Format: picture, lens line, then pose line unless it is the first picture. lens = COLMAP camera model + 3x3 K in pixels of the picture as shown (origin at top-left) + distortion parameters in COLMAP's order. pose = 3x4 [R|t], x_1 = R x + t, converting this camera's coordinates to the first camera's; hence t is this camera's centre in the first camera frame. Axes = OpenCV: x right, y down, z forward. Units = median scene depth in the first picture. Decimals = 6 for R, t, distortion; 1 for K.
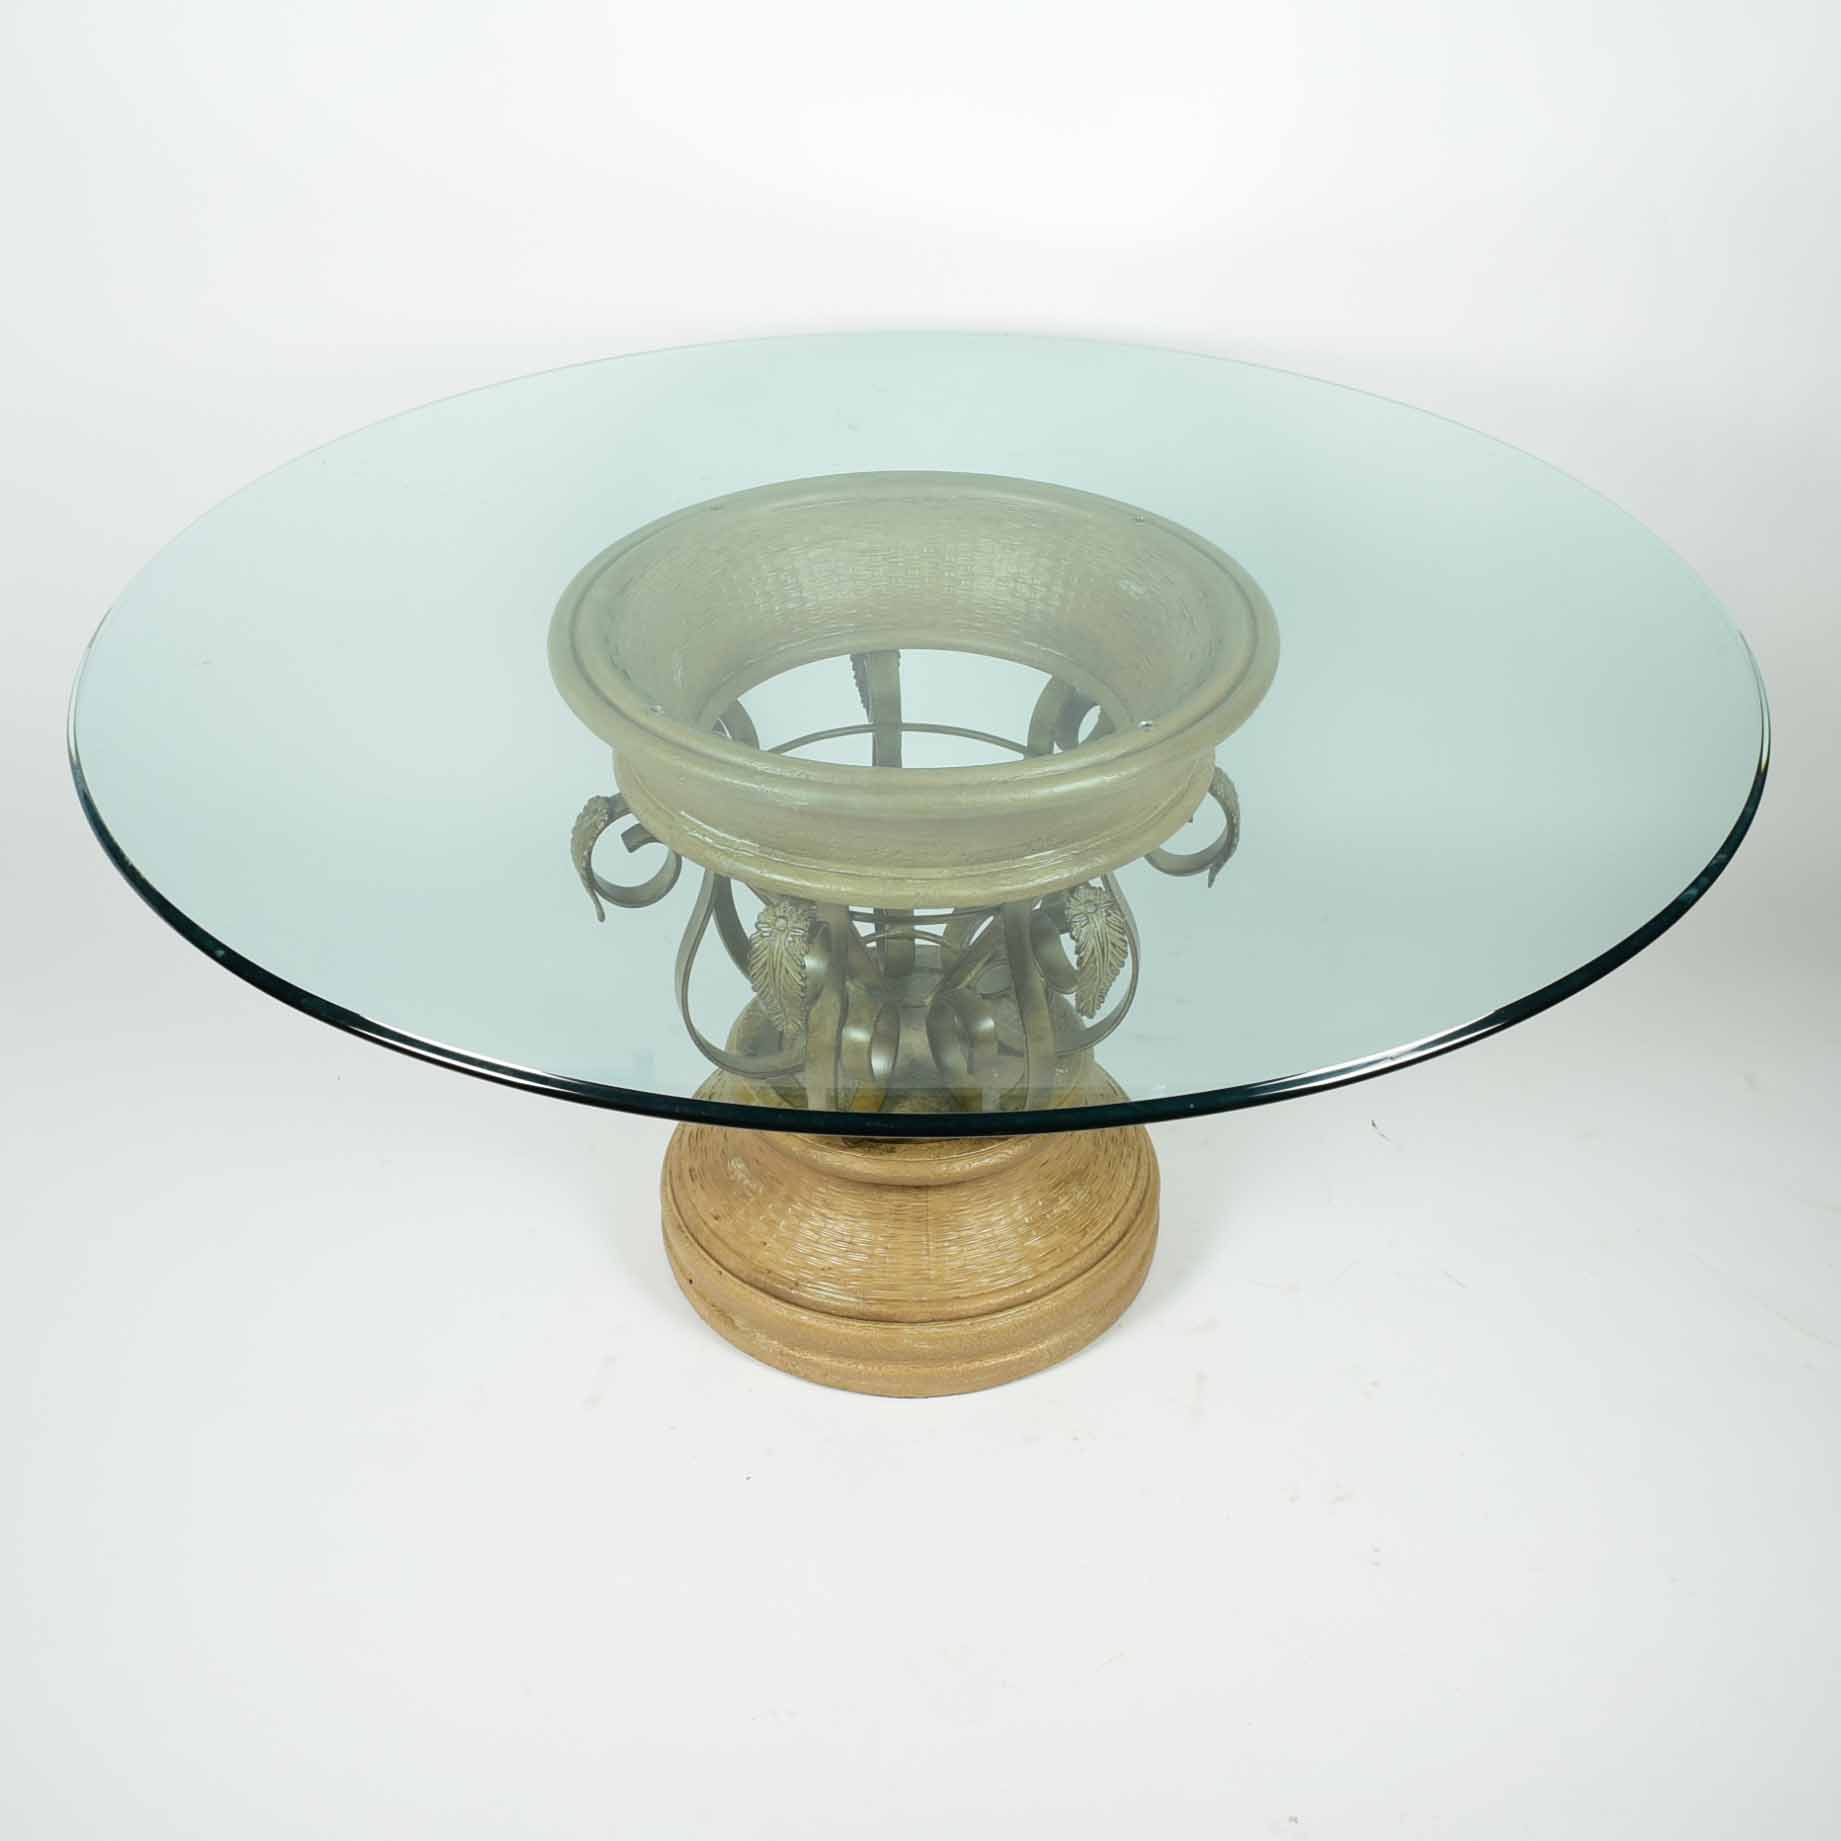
lens RADIAL K [[2163.5, 0, 954.9], [0, 2163.5, 1000.3], [0, 0, 1]] dist [-0.089281, -0.007804]
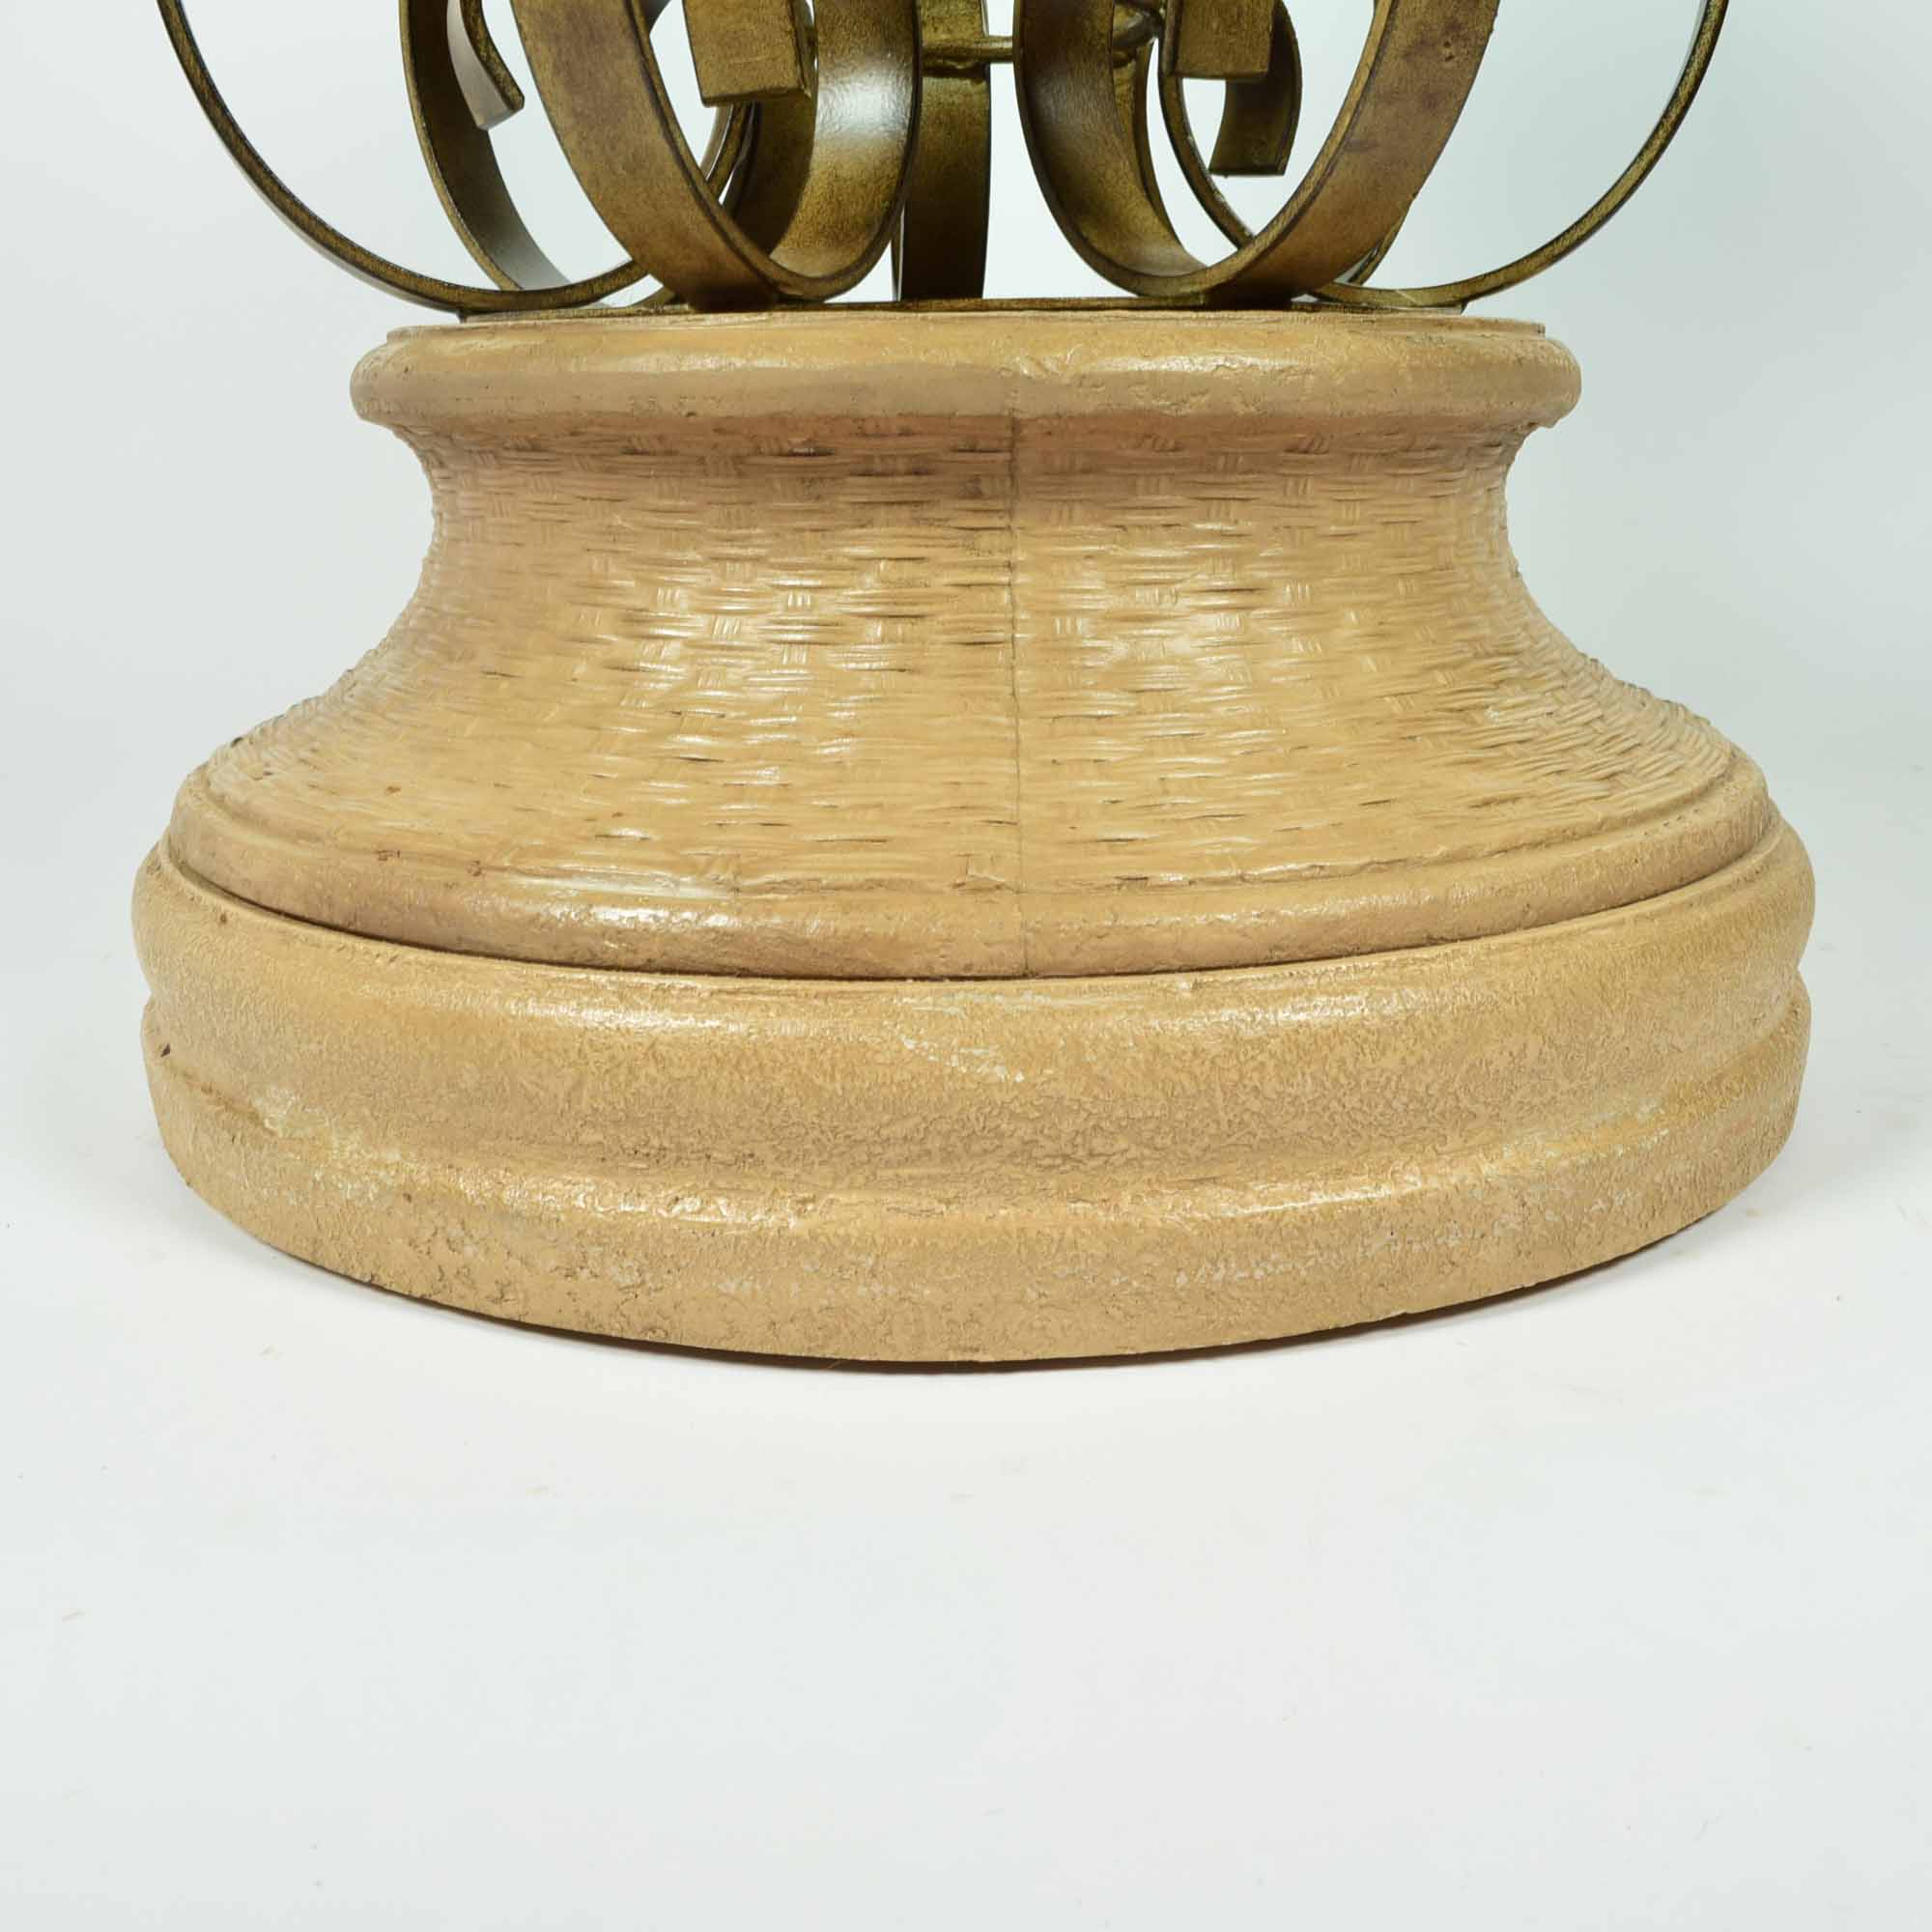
lens RADIAL K [[2233.7, 0, 1029.0], [0, 2233.7, 933.5], [0, 0, 1]] dist [-0.010559, -0.004091]
pose [[0.999295, -0.008427, -0.036578, -0.001517], [-0.004562, 0.939986, -0.341181, 0.223571], [0.037258, 0.341108, 0.939286, 0.765183]]
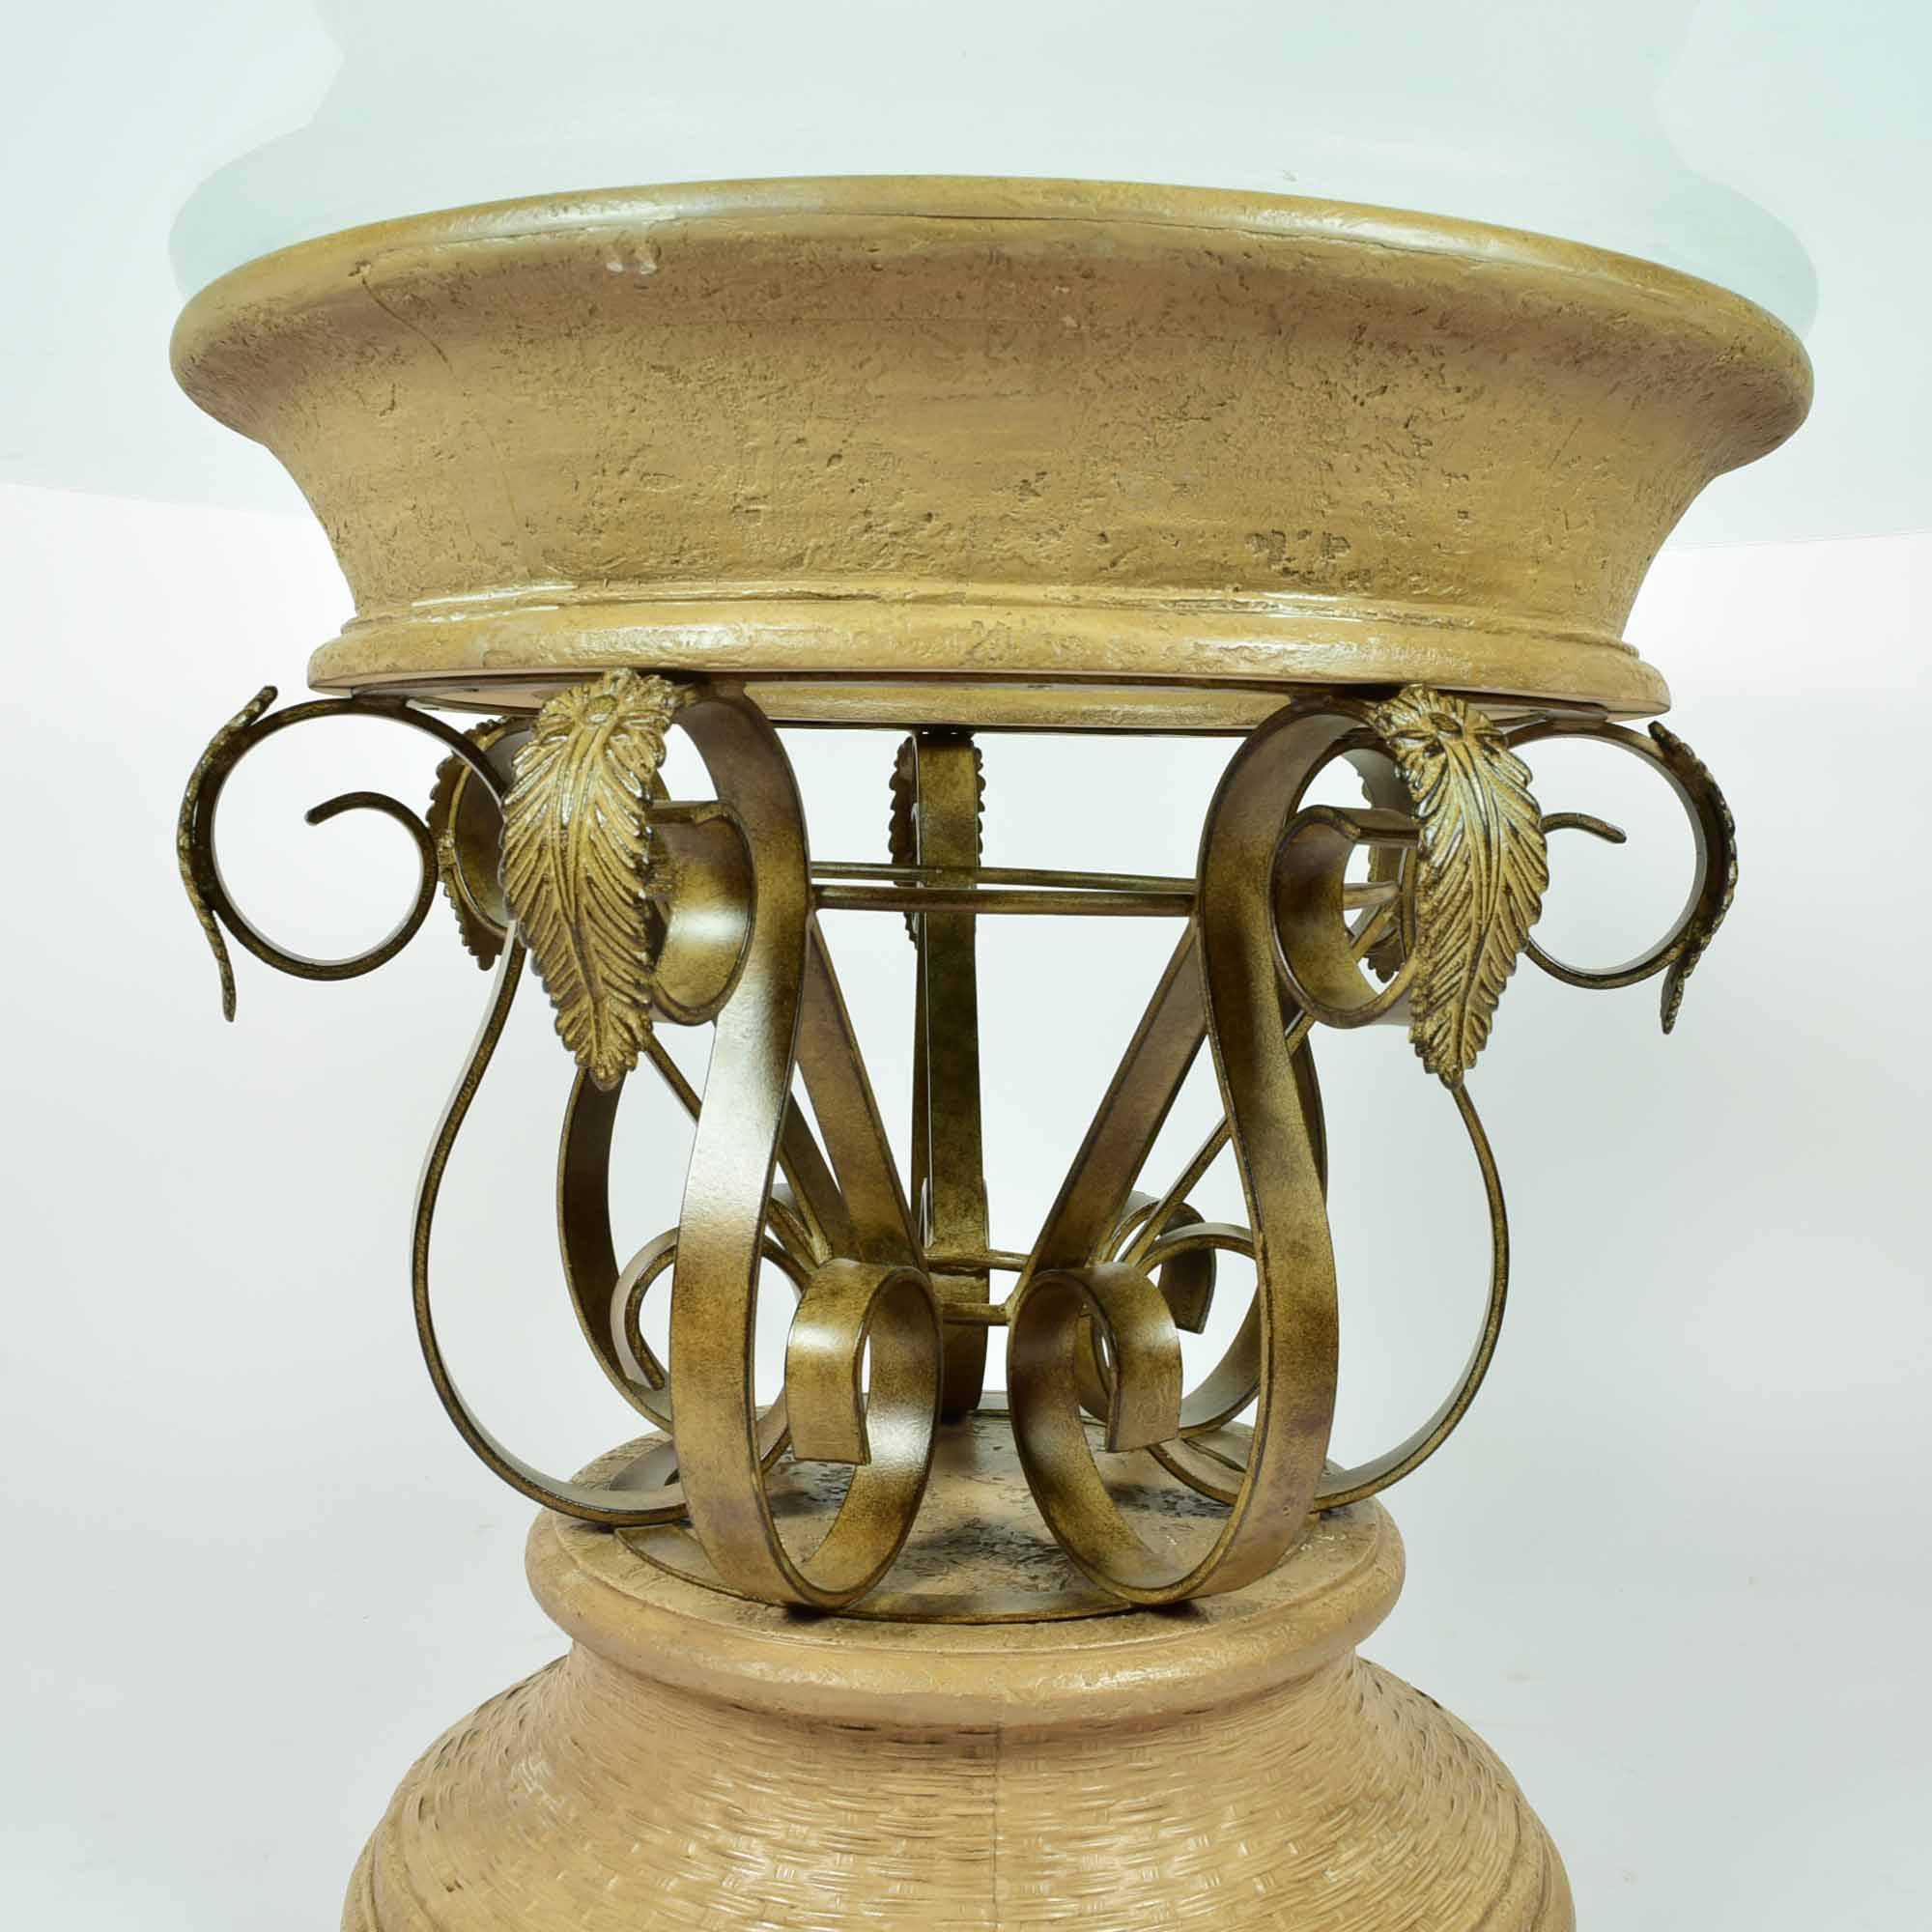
lens RADIAL K [[2235.0, 0, 1060.9], [0, 2235.0, 958.3], [0, 0, 1]] dist [-0.016884, -0.002433]
pose [[0.999834, 0.010850, -0.014619, 0.002548], [-0.016706, 0.865947, -0.499857, 0.158819], [0.007236, 0.500018, 0.865985, 0.591419]]
